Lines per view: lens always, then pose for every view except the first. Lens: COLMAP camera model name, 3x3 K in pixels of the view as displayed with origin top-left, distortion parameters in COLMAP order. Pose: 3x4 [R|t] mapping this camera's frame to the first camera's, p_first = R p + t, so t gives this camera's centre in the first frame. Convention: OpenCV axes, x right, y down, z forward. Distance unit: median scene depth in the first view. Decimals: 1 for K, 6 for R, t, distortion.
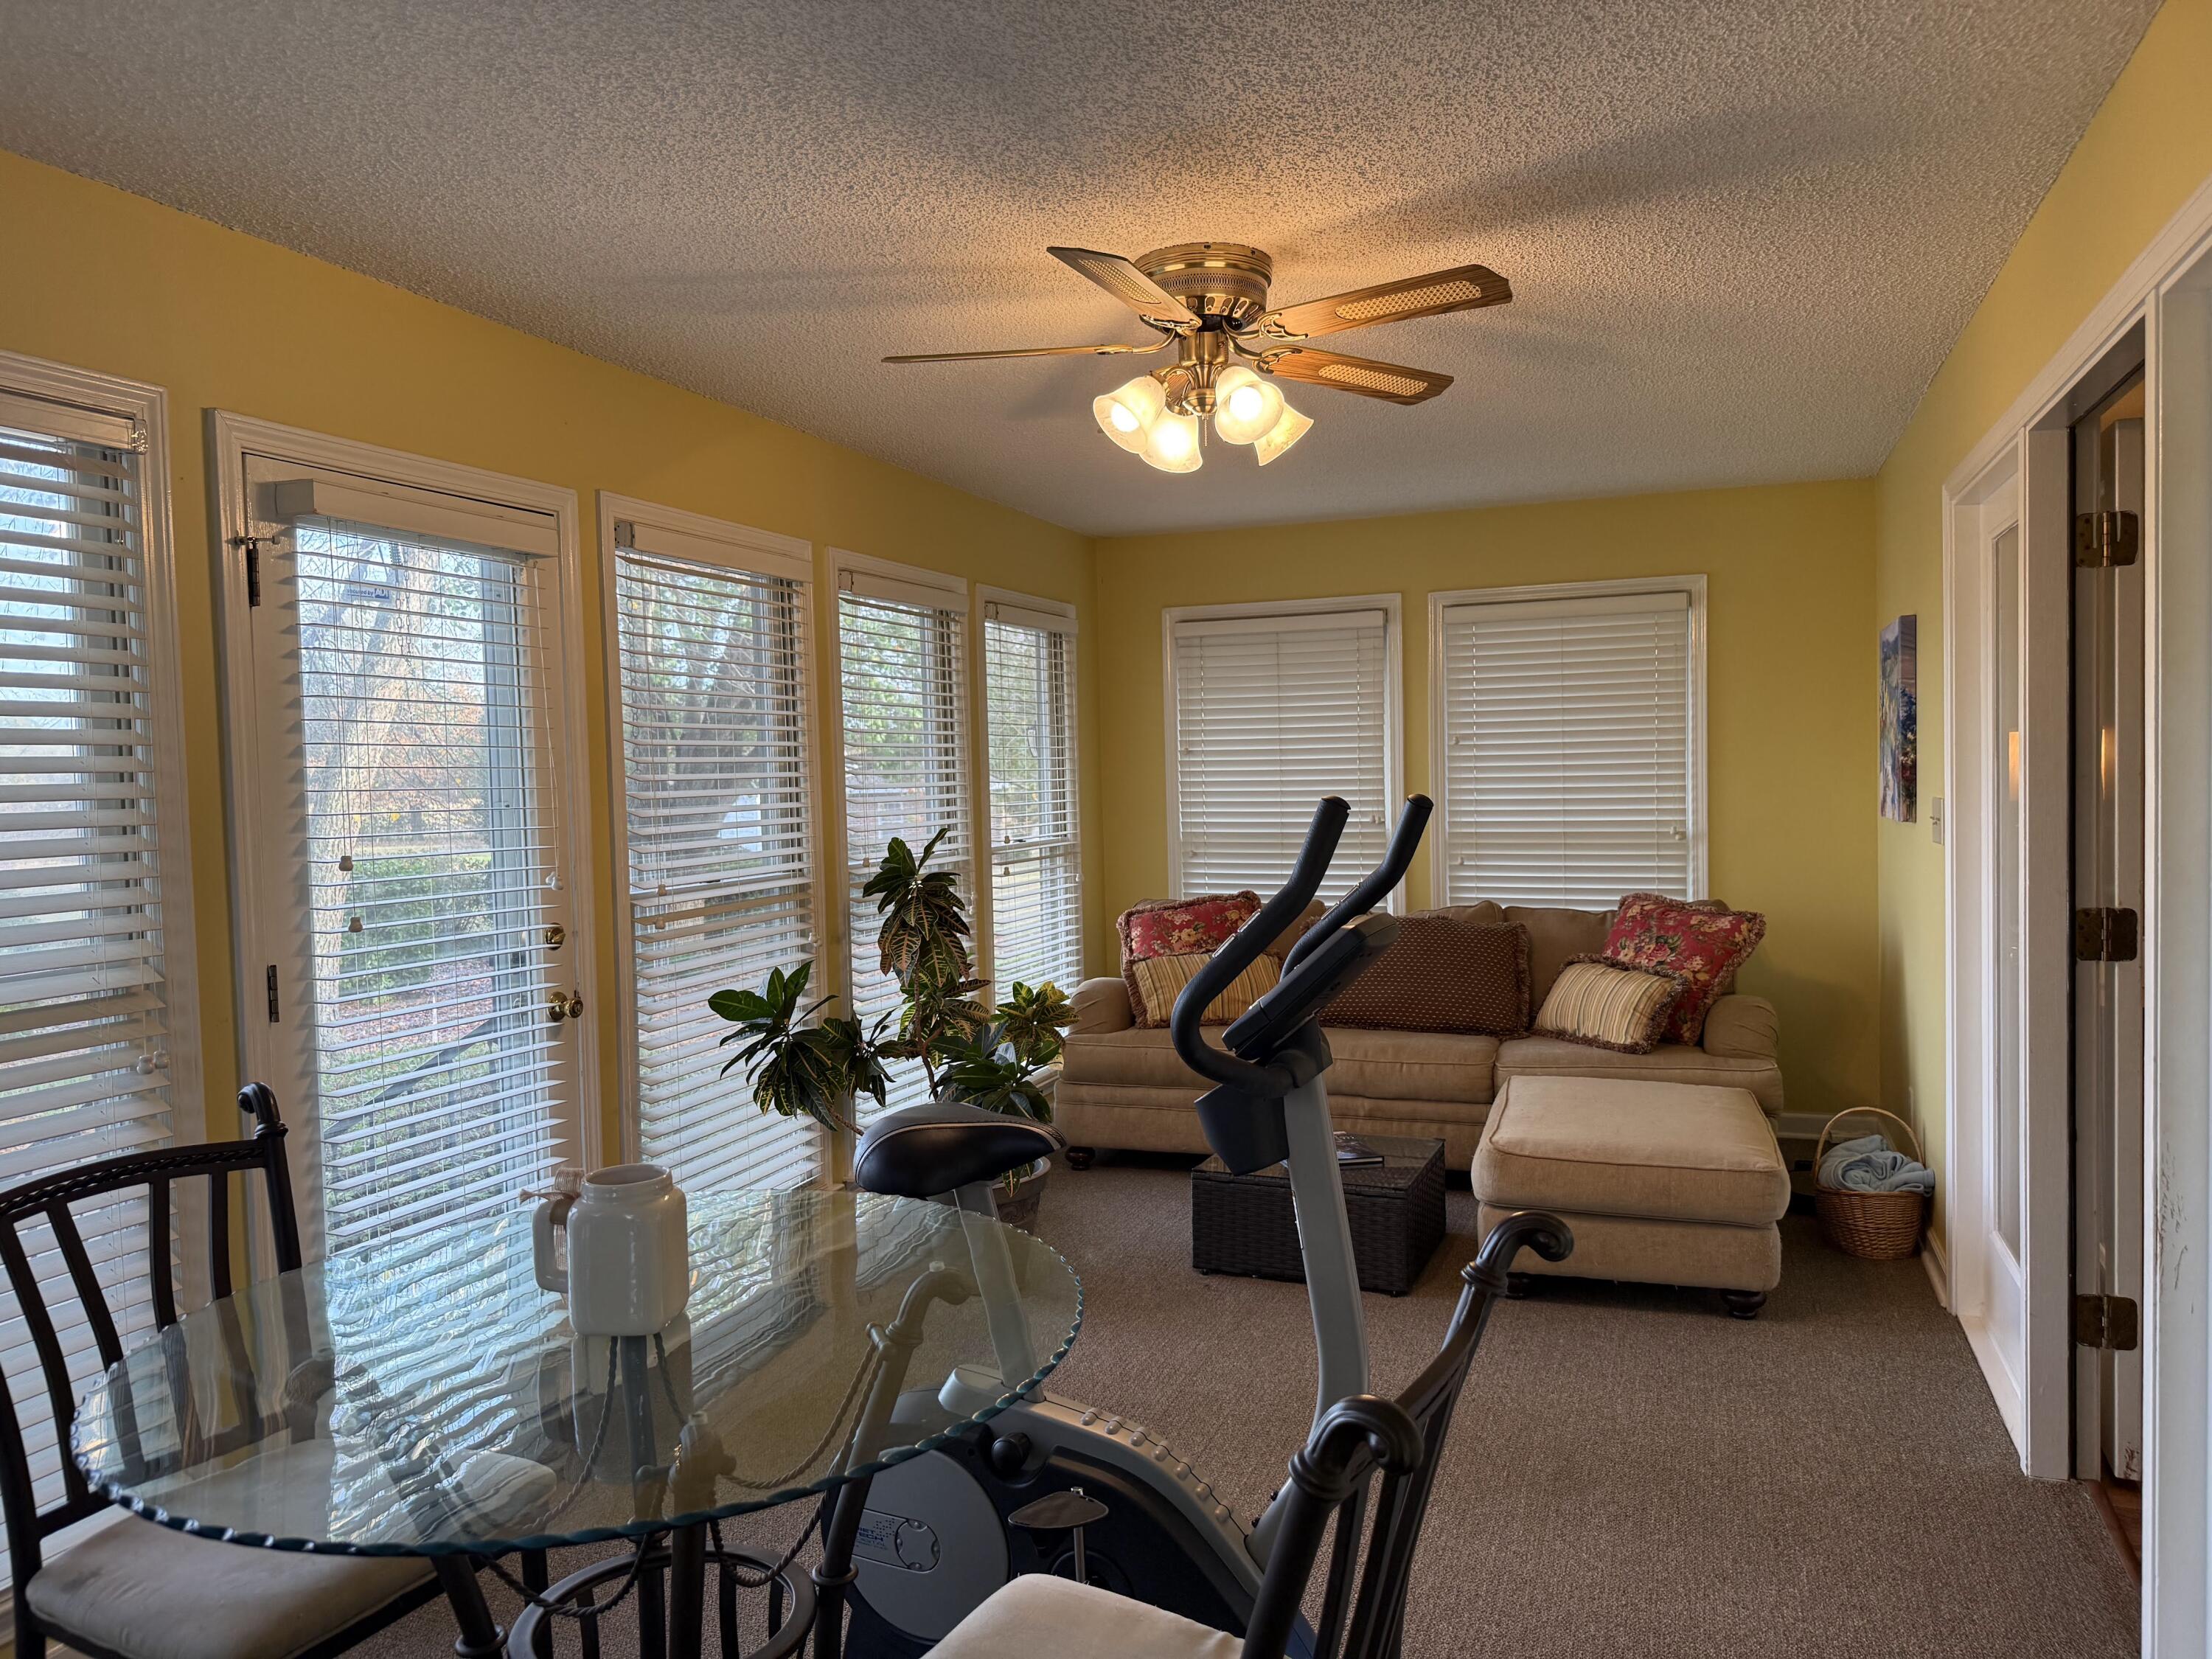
lens RADIAL K [[1594.8, 0, 1099.4], [0, 1594.8, 833.0], [0, 0, 1]] dist [-0.001016, -0.028158]
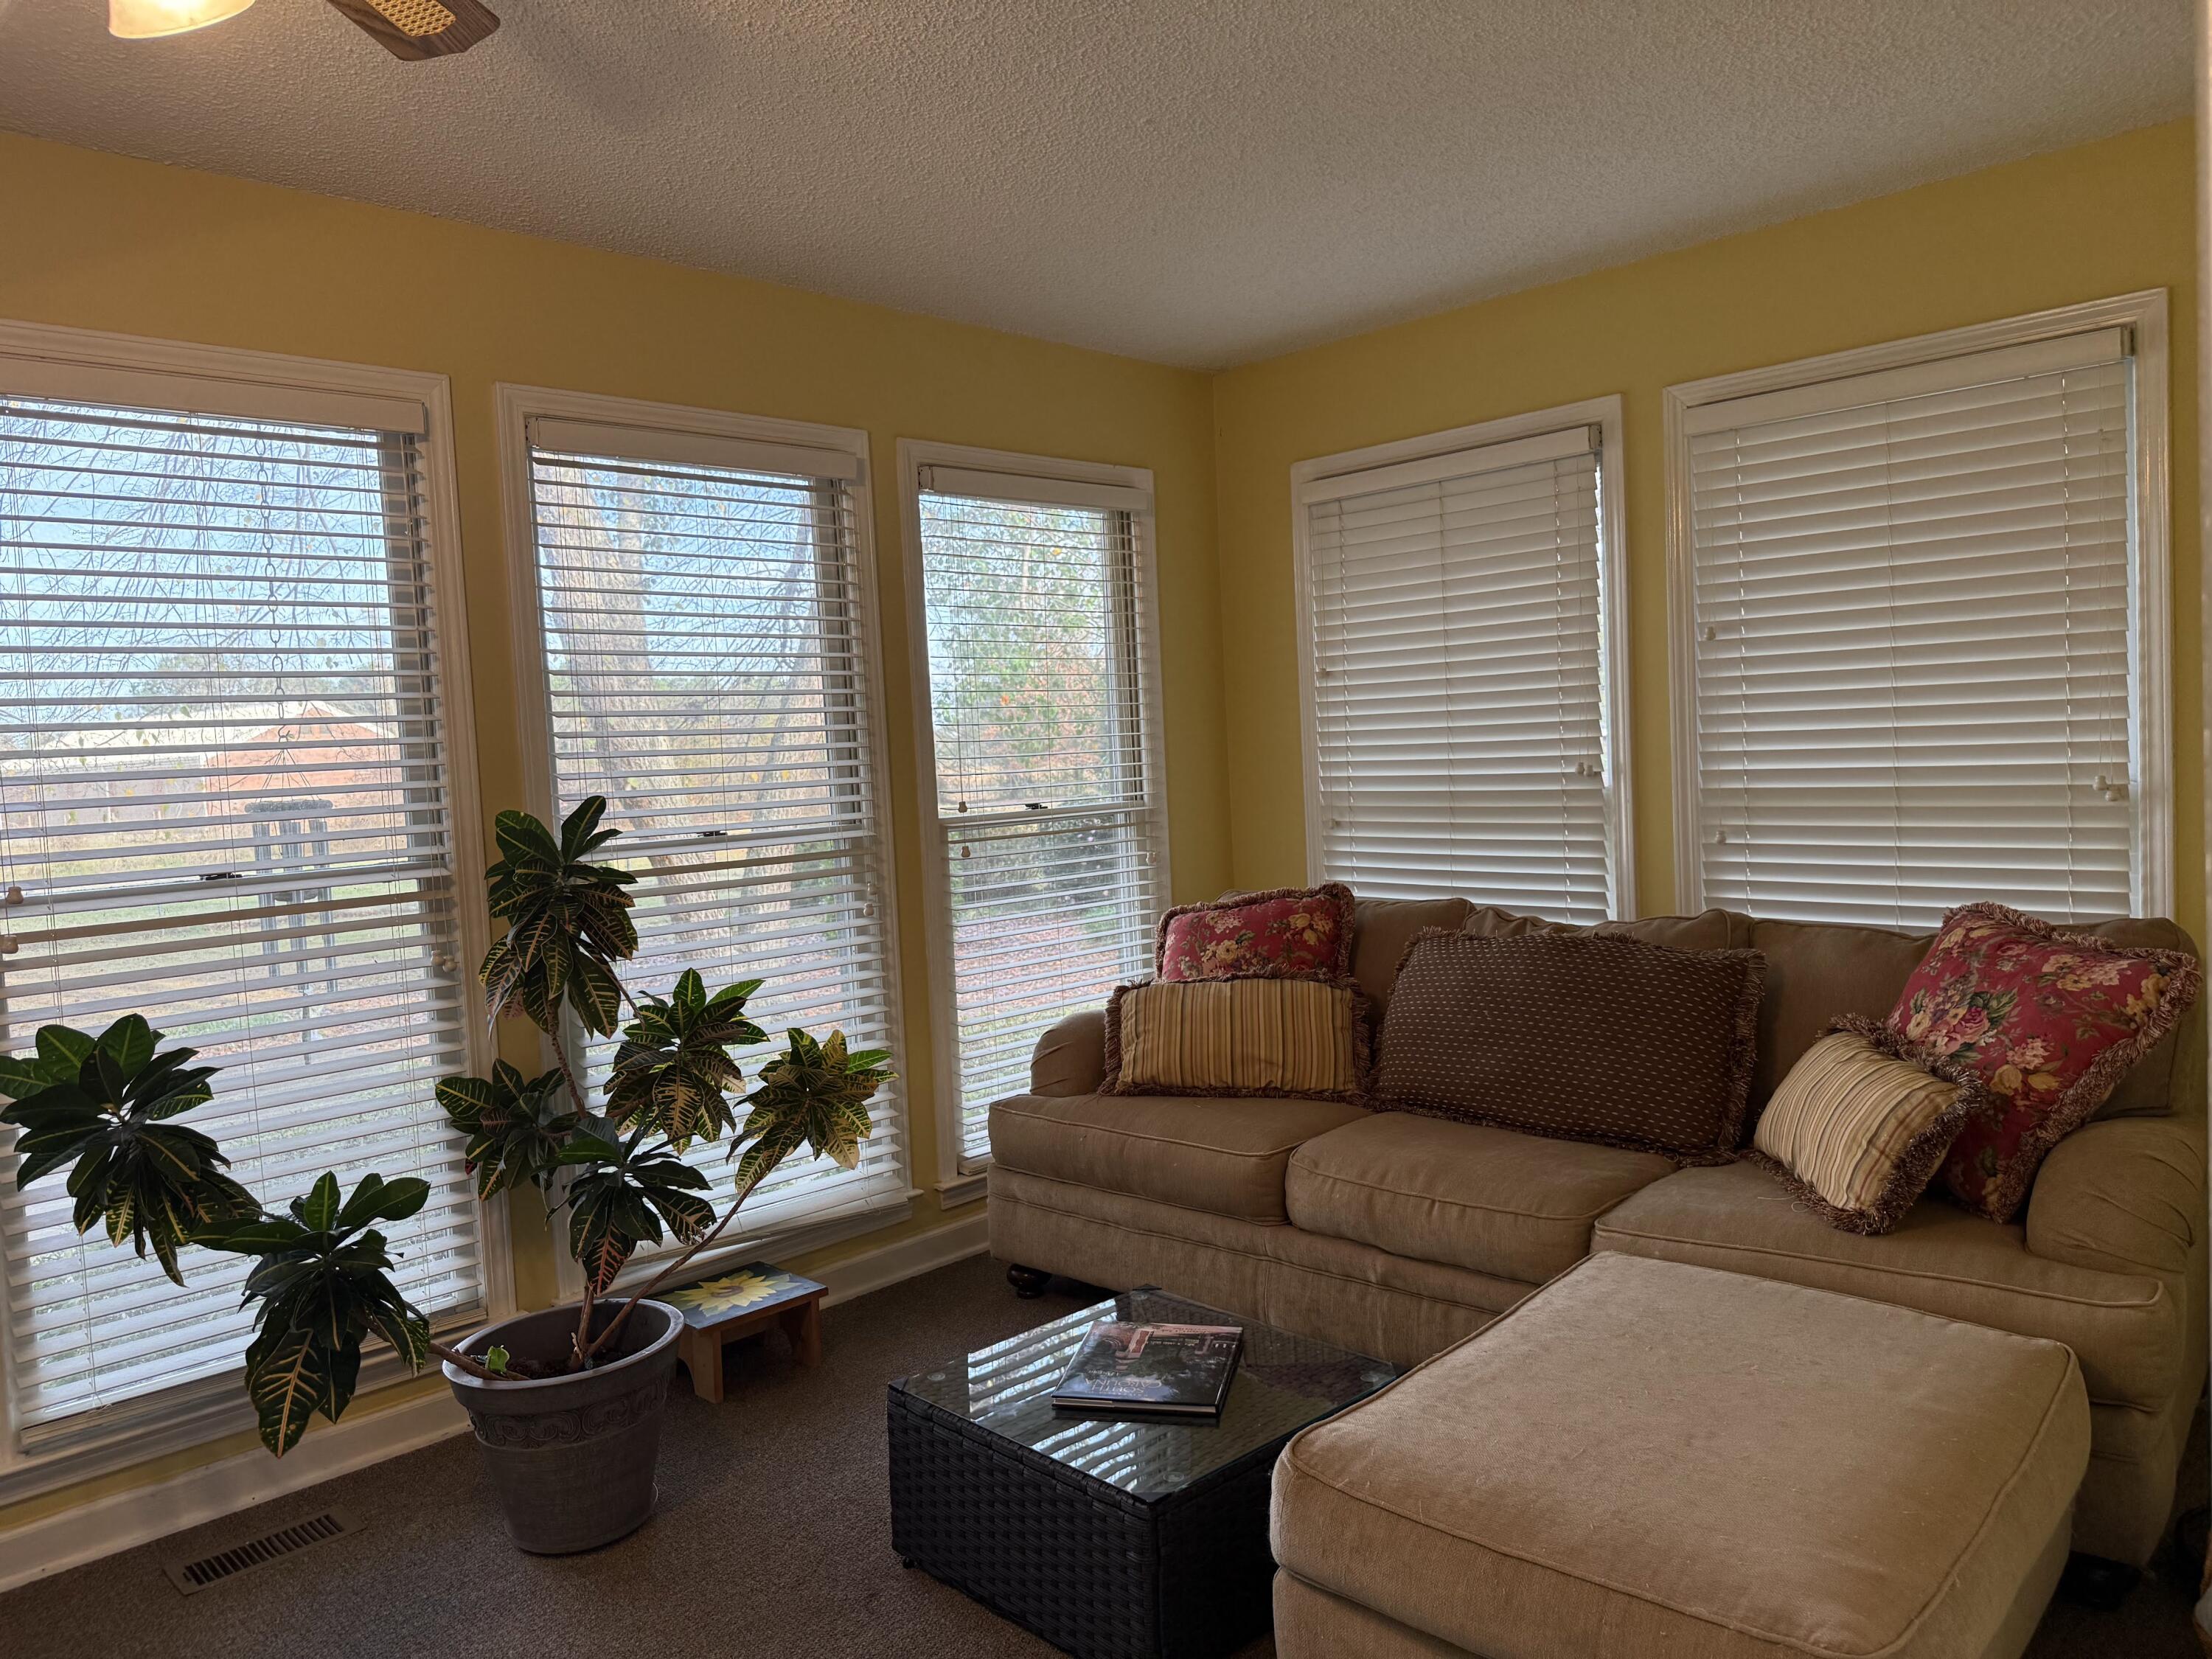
lens RADIAL K [[1594.8, 0, 1108.2], [0, 1594.8, 827.2], [0, 0, 1]] dist [-0.001016, -0.028158]
pose [[0.910761, 0.000884, -0.412933, 0.286342], [0.009631, 0.999680, 0.023384, -0.002503], [0.412821, -0.025274, 0.910461, 0.393948]]
